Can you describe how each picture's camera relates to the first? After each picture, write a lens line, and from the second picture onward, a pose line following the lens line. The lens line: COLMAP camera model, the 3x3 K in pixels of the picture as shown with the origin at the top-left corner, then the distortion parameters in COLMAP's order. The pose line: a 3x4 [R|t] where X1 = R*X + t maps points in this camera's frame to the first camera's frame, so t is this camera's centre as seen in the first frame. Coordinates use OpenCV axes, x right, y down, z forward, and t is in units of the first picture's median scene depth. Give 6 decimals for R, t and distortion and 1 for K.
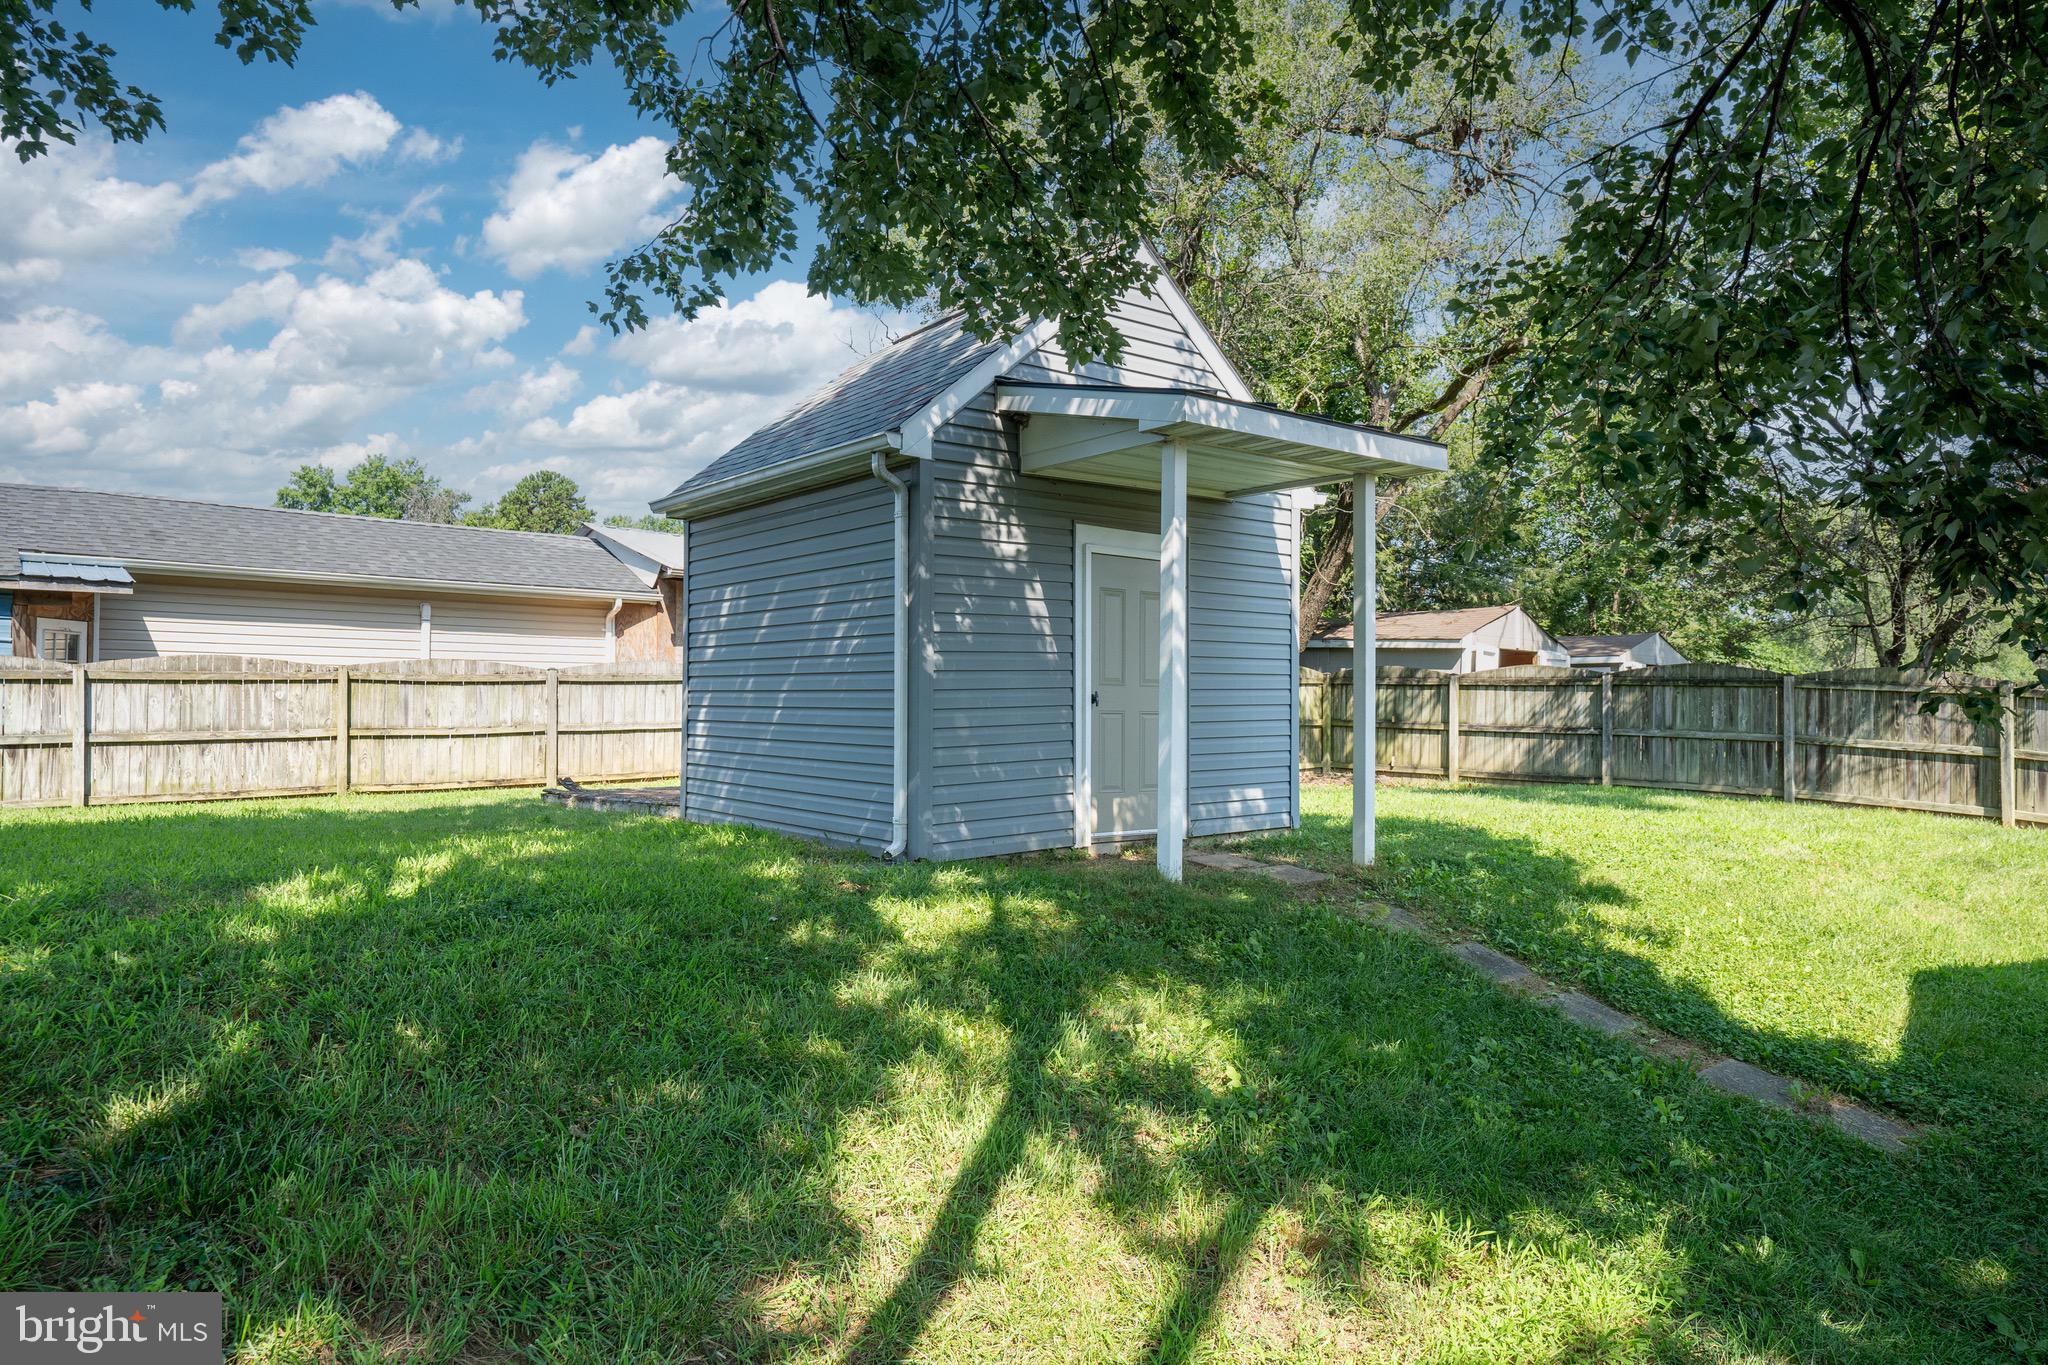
lens RADIAL K [[1273.8, 0, 1029.7], [0, 1273.8, 684.0], [0, 0, 1]] dist [-0.006464, -0.002079]
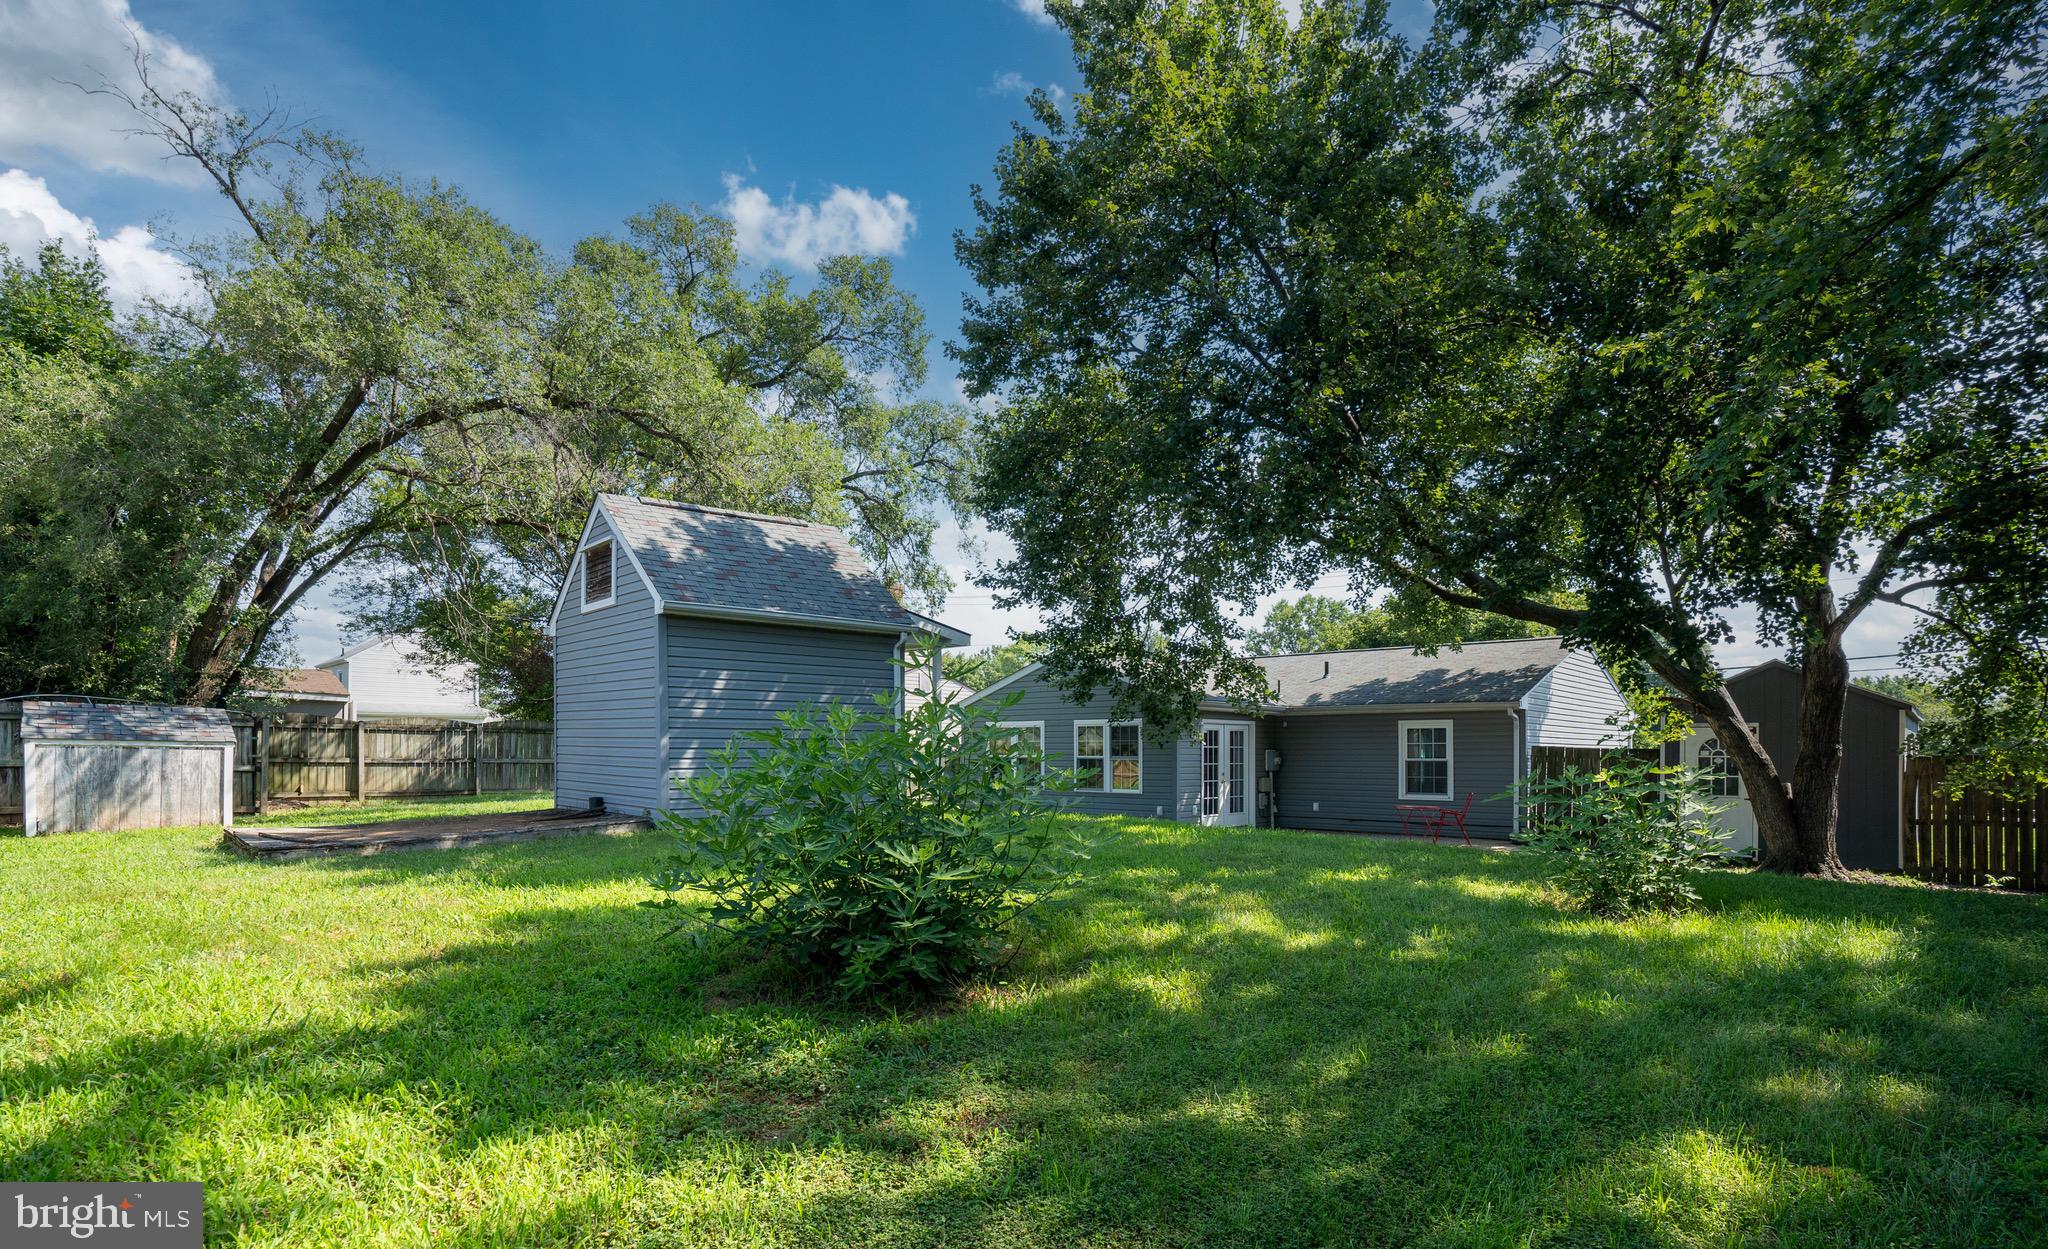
lens RADIAL K [[1054.0, 0, 1013.7], [0, 1054.0, 742.7], [0, 0, 1]] dist [-0.046781, -0.000299]
pose [[-0.090783, -0.002963, 0.995866, -0.921560], [-0.017090, 0.999853, 0.001417, 0.001890], [-0.995724, -0.016890, -0.090820, 0.459574]]
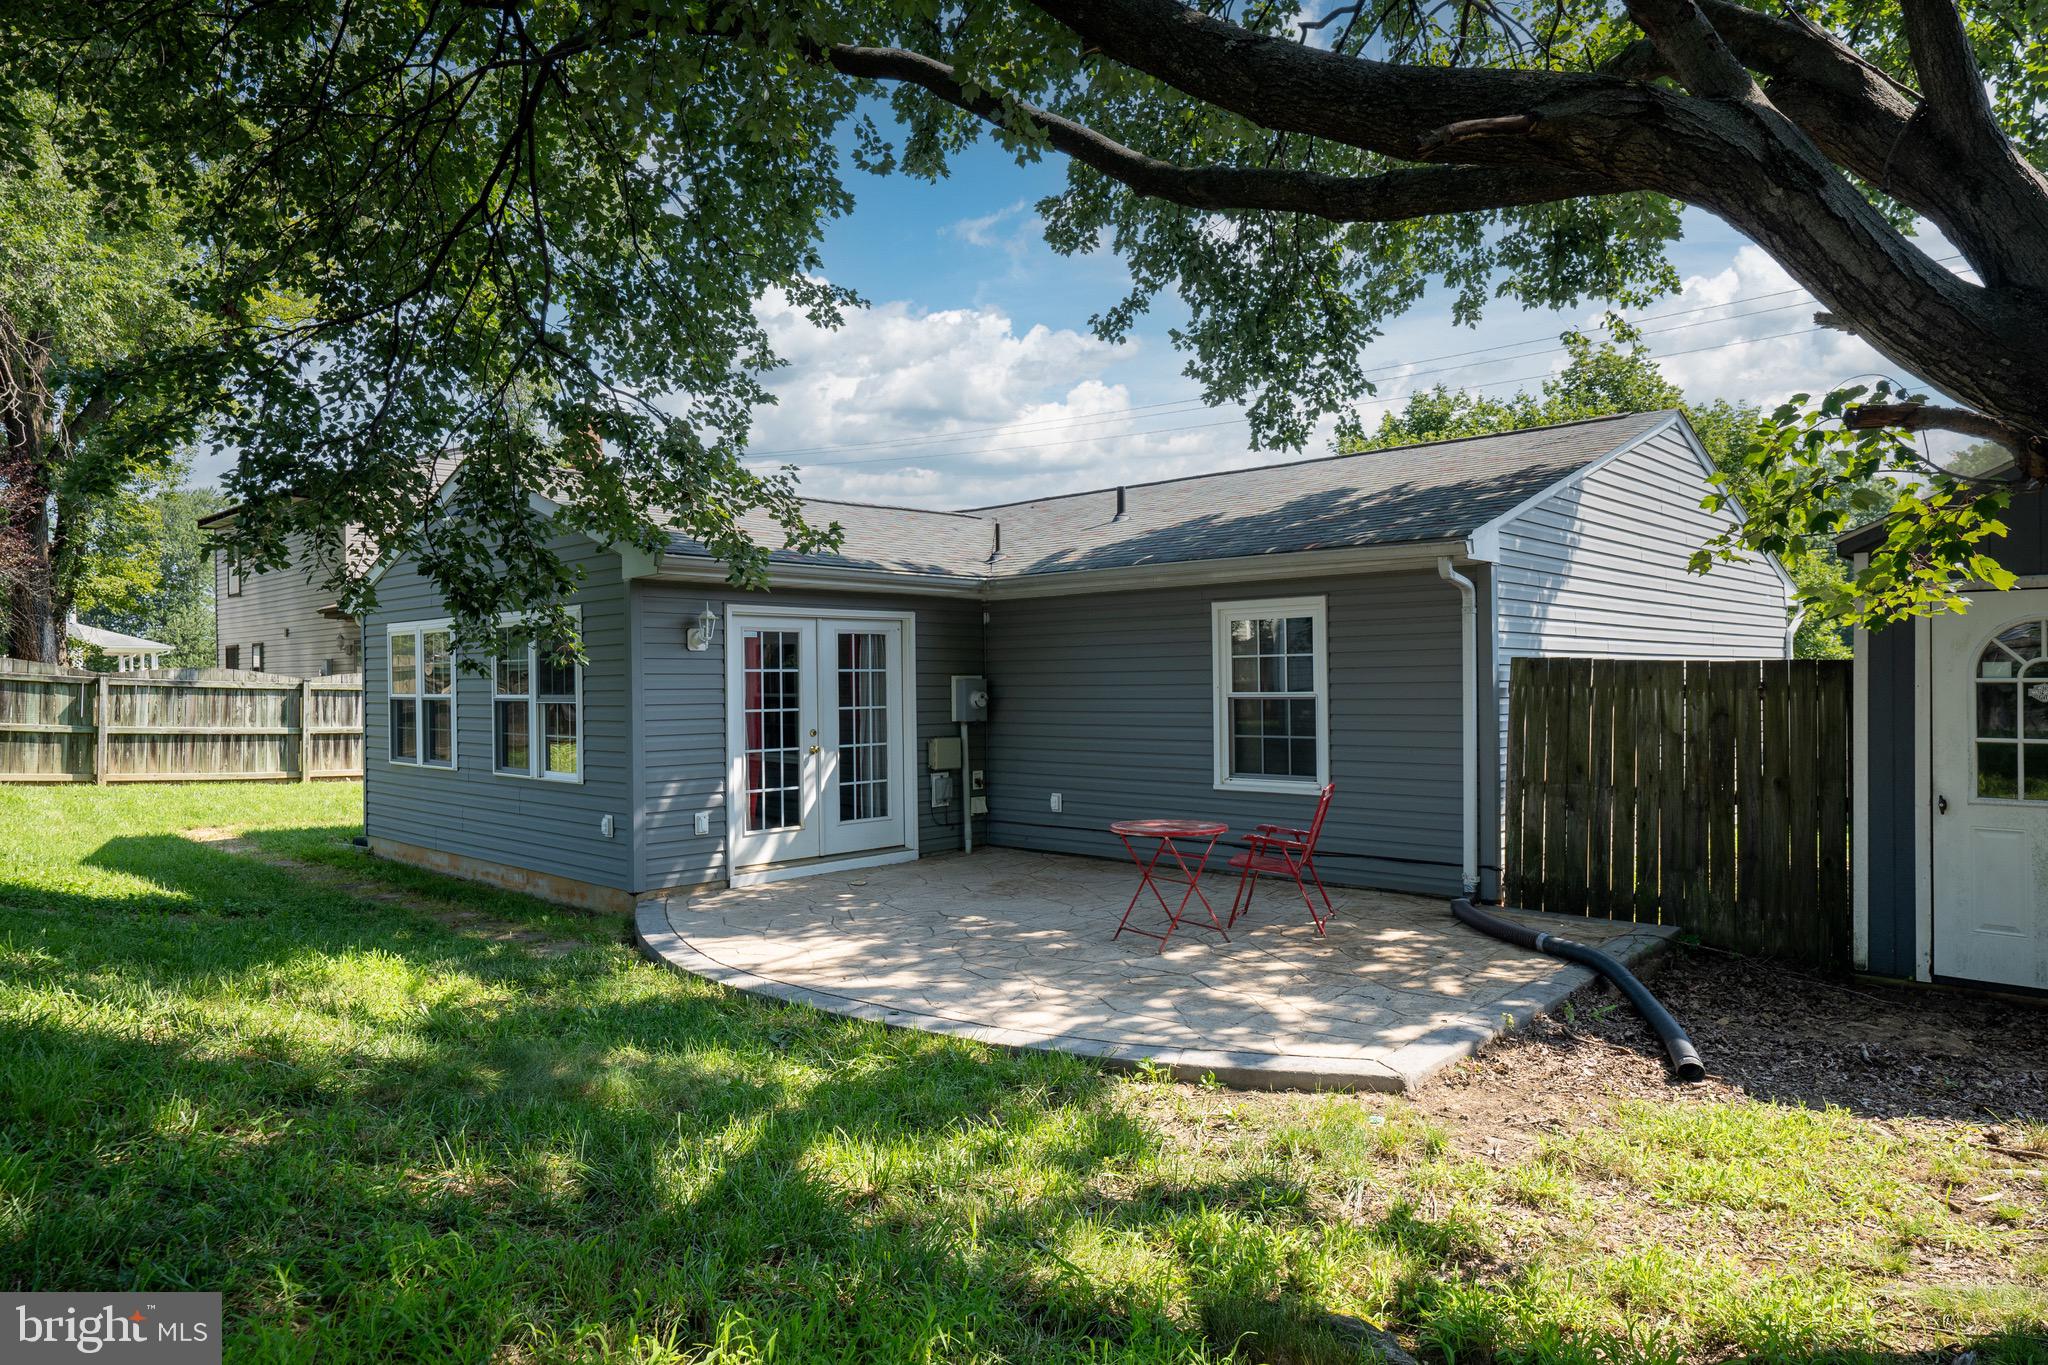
lens RADIAL K [[1273.8, 0, 1024.9], [0, 1273.8, 687.9], [0, 0, 1]] dist [-0.006464, -0.002079]
pose [[-0.068718, -0.015213, 0.997520, -0.356587], [-0.003761, 0.999881, 0.014990, 0.003126], [-0.997629, -0.002722, -0.068767, 0.029326]]
